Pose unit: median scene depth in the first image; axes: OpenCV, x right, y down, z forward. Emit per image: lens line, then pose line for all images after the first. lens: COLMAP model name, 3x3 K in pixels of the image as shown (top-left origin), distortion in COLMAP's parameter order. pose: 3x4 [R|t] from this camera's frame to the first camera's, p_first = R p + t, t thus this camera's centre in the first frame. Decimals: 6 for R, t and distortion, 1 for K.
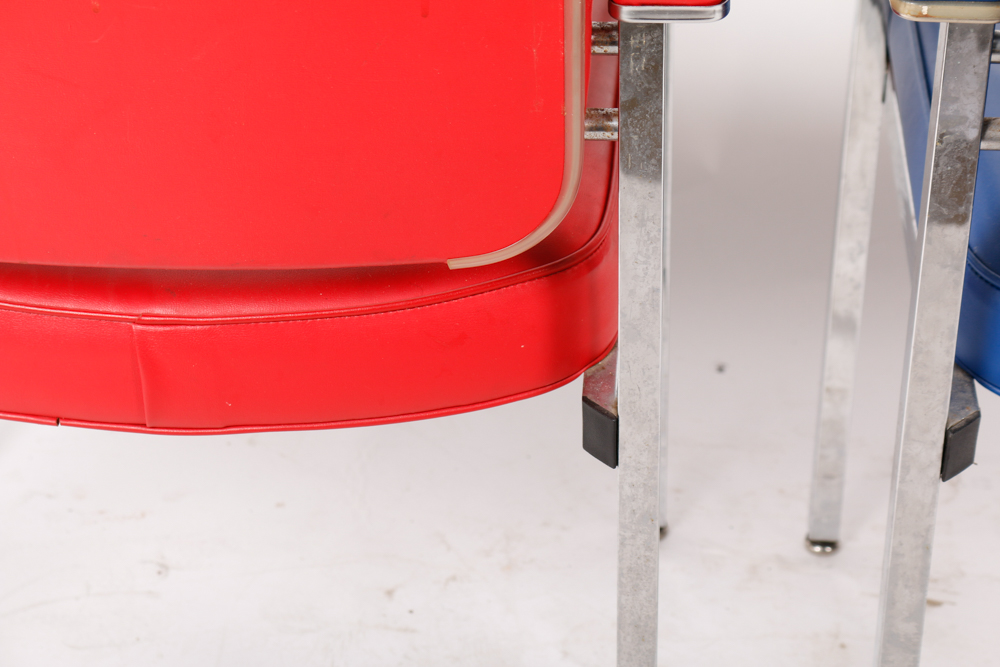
lens RADIAL K [[2414.9, 0, 500.0], [0, 2414.9, 333.5], [0, 0, 1]] dist [0.014919, 0.296633]
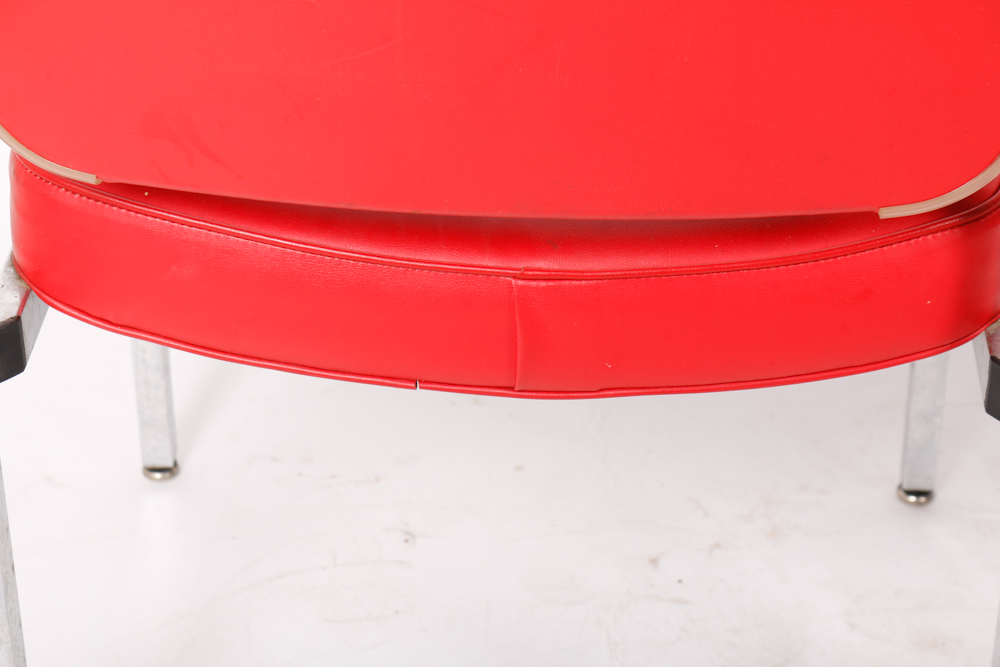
lens RADIAL K [[2414.9, 0, 500.0], [0, 2414.9, 333.5], [0, 0, 1]] dist [0.014919, 0.296633]
pose [[0.999741, -0.002170, 0.022667, -0.172434], [0.001697, 0.999781, 0.020859, -0.002256], [-0.022707, -0.020815, 0.999525, 0.078771]]
